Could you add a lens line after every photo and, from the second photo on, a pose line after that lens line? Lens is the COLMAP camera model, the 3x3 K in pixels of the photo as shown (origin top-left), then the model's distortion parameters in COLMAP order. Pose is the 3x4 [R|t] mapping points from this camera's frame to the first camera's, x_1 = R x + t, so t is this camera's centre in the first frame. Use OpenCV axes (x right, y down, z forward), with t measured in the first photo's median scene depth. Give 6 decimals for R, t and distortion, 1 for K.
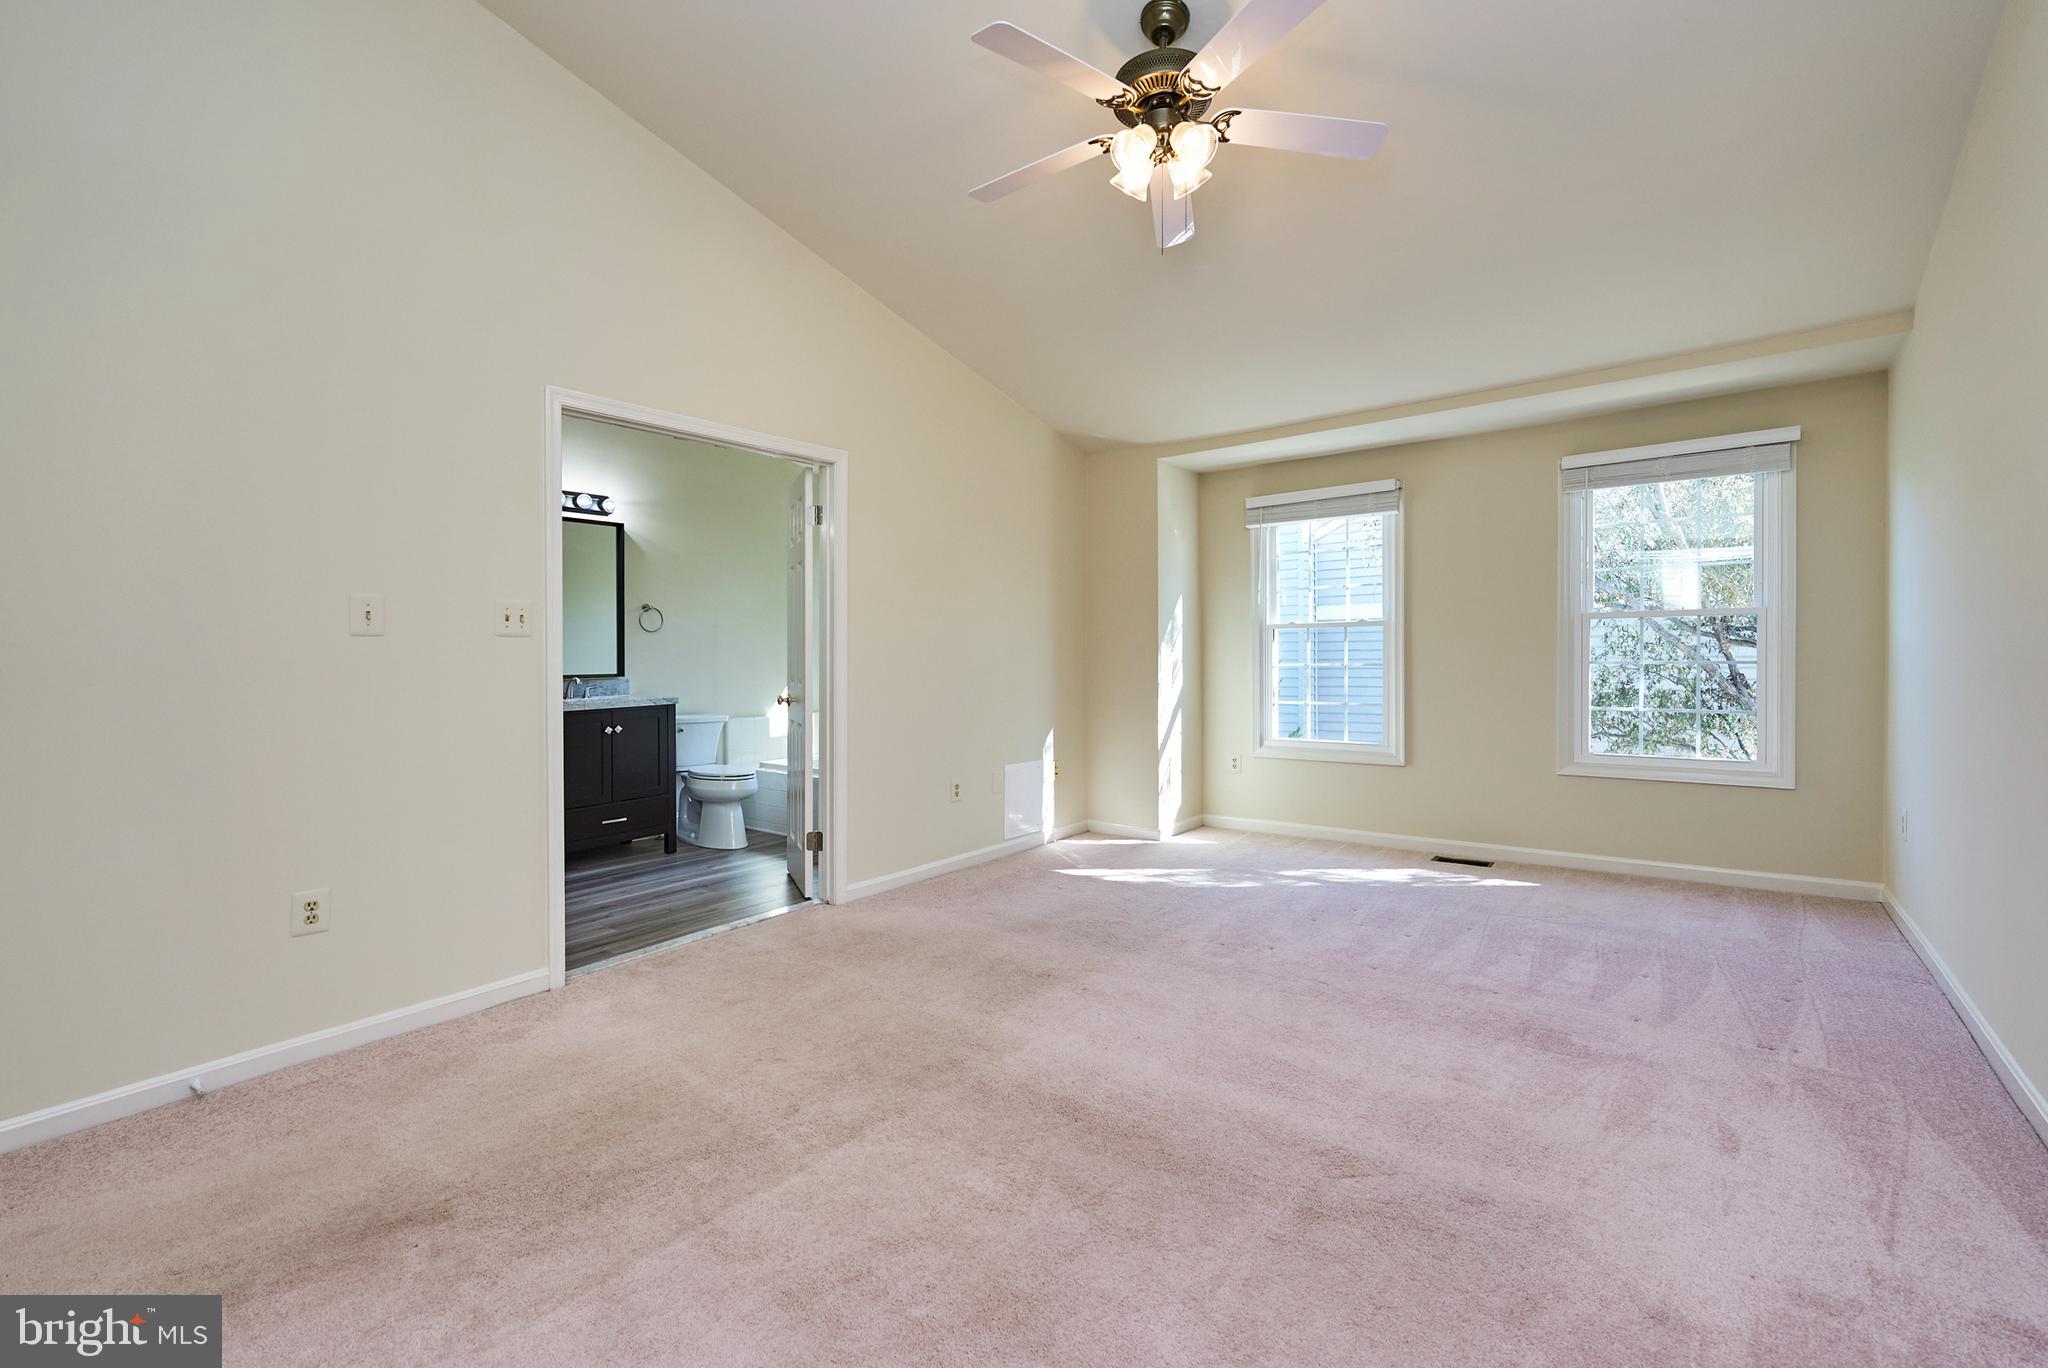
lens RADIAL K [[890.9, 0, 1023.8], [0, 890.9, 660.4], [0, 0, 1]] dist [0.001546, -0.000153]
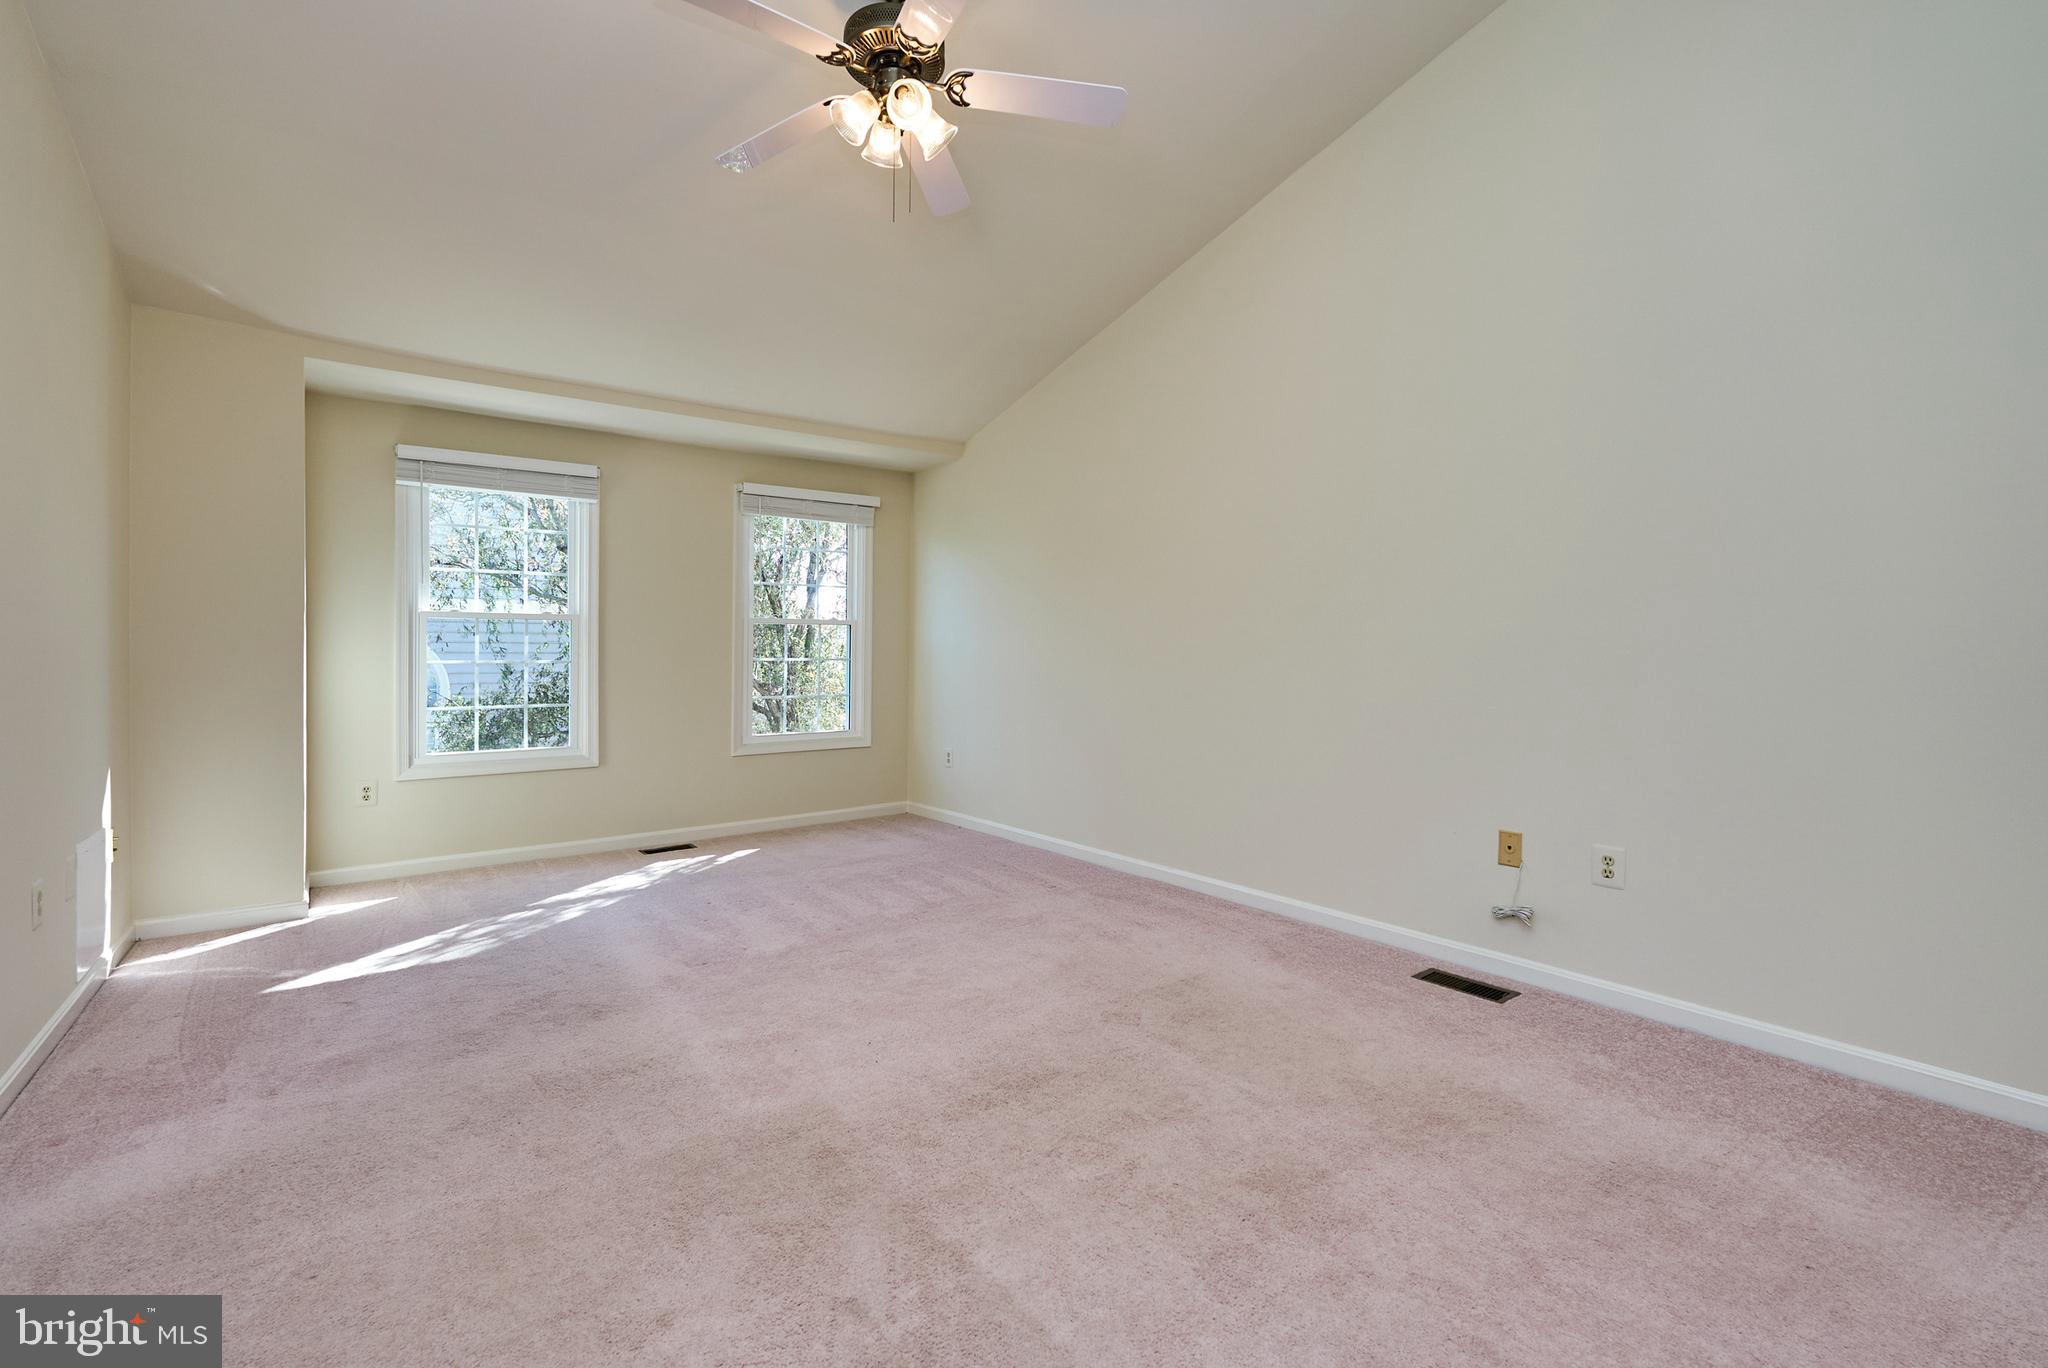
lens RADIAL K [[890.9, 0, 1023.8], [0, 890.9, 660.4], [0, 0, 1]] dist [0.001546, -0.000153]
pose [[0.270974, 0.005381, 0.962572, -0.468706], [0.005893, 0.999956, -0.007250, 0.017546], [-0.962569, 0.007637, 0.270930, 0.373600]]
